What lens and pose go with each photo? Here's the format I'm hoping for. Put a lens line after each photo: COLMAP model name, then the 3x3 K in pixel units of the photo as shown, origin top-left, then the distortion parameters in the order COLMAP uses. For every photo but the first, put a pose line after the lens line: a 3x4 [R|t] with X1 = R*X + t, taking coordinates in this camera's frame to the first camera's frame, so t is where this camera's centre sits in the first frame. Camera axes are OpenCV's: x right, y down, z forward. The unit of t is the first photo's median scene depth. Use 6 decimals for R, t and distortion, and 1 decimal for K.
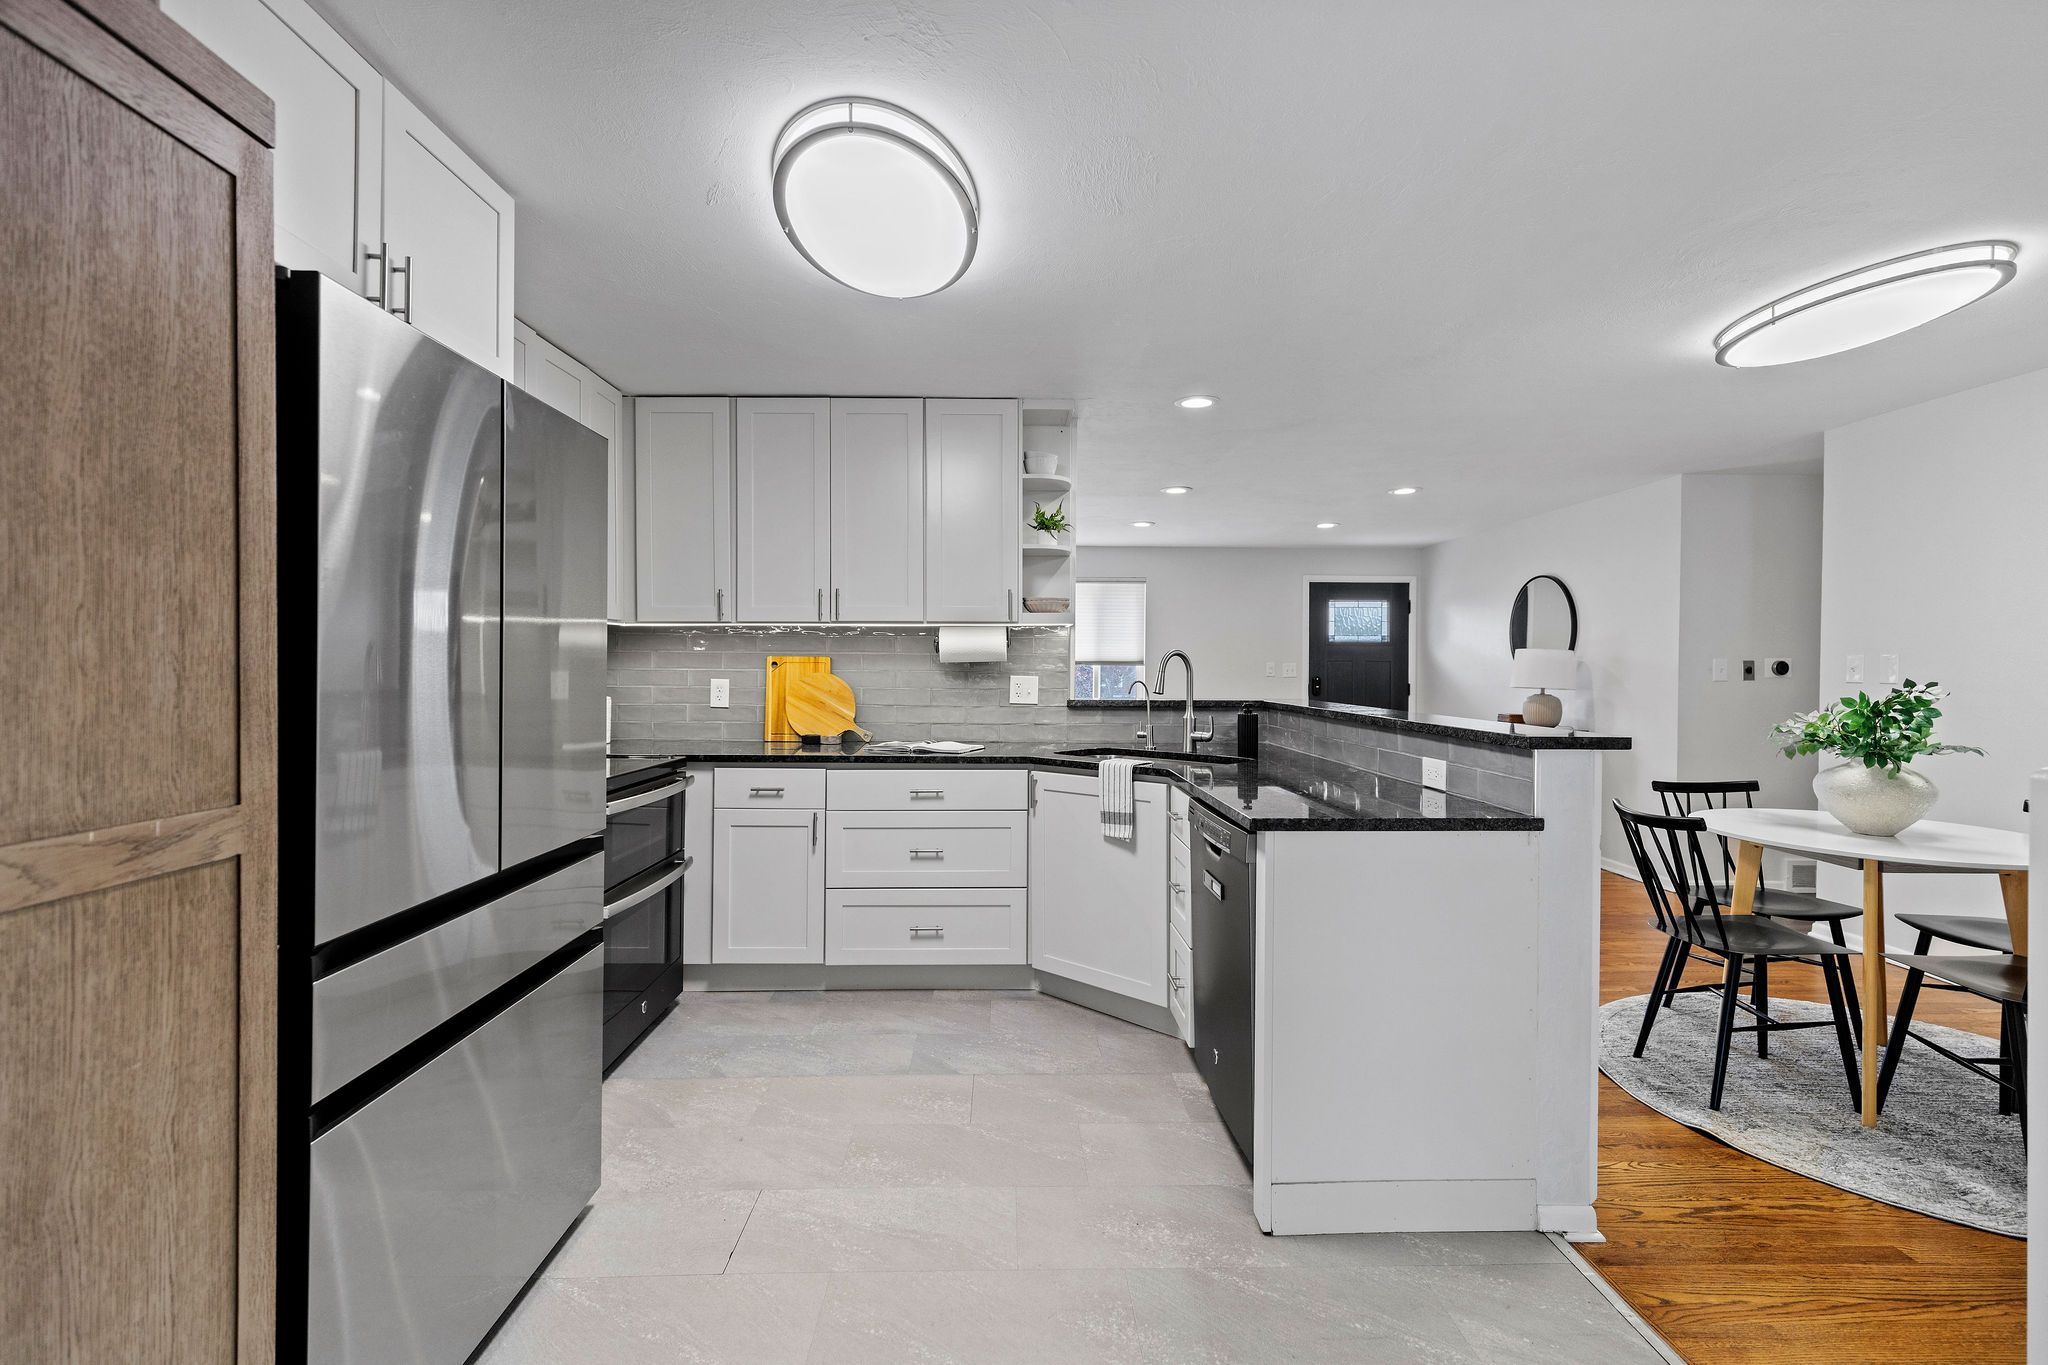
lens RADIAL K [[935.0, 0, 1016.5], [0, 935.0, 672.8], [0, 0, 1]] dist [0.002332, 0.000007]
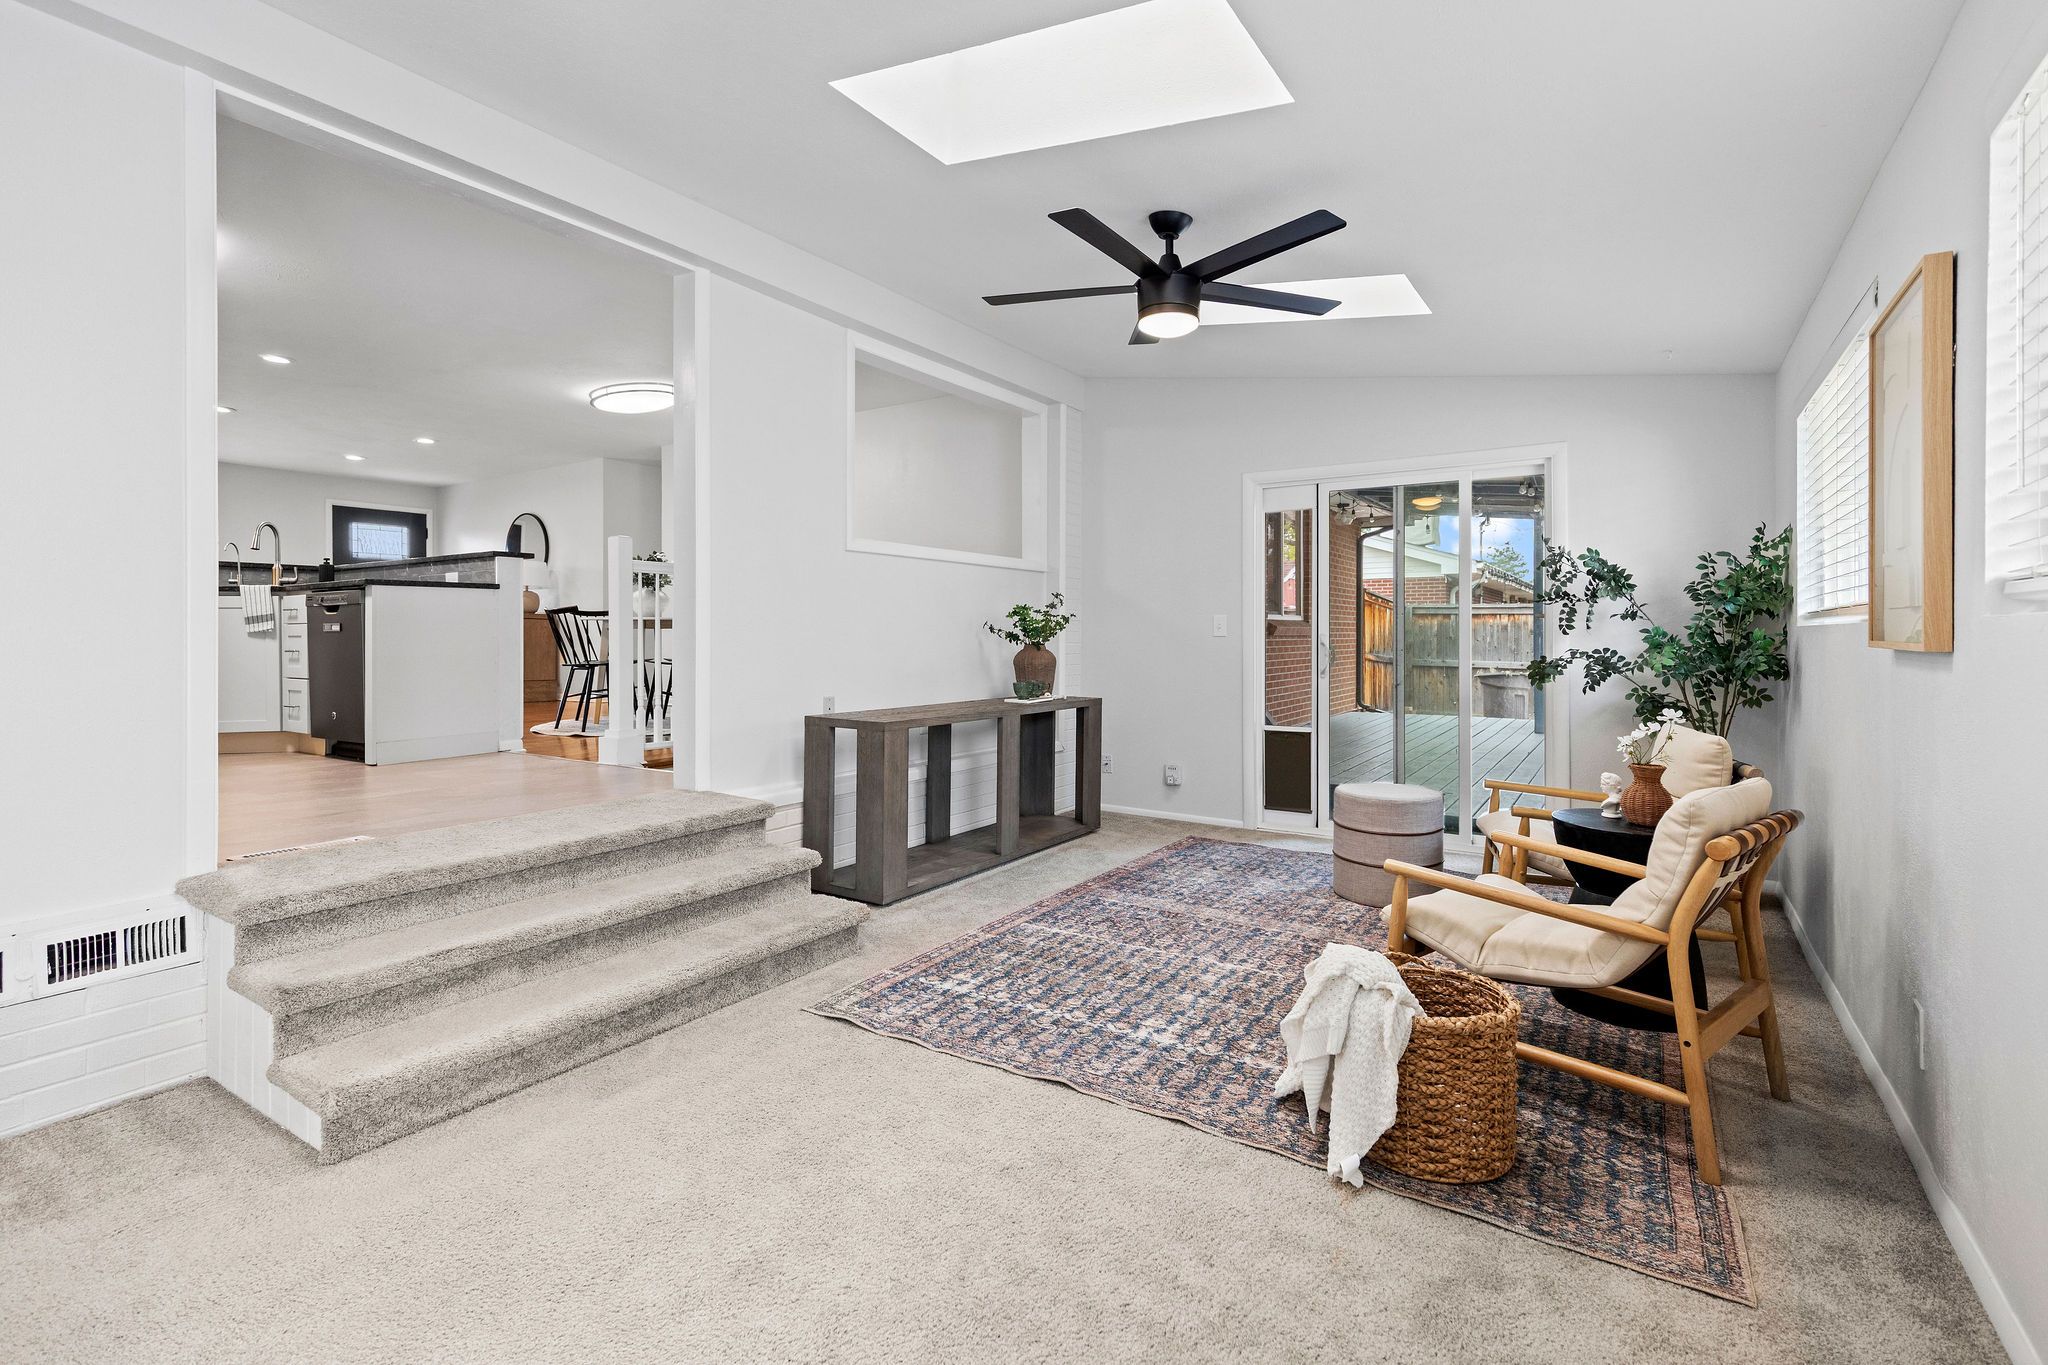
lens RADIAL K [[935.0, 0, 1025.3], [0, 935.0, 635.4], [0, 0, 1]] dist [0.002332, 0.000007]
pose [[0.562268, -0.009851, 0.826896, -0.331024], [0.011415, 0.999926, 0.004151, 0.139765], [-0.826876, 0.007105, 0.562339, -0.724977]]
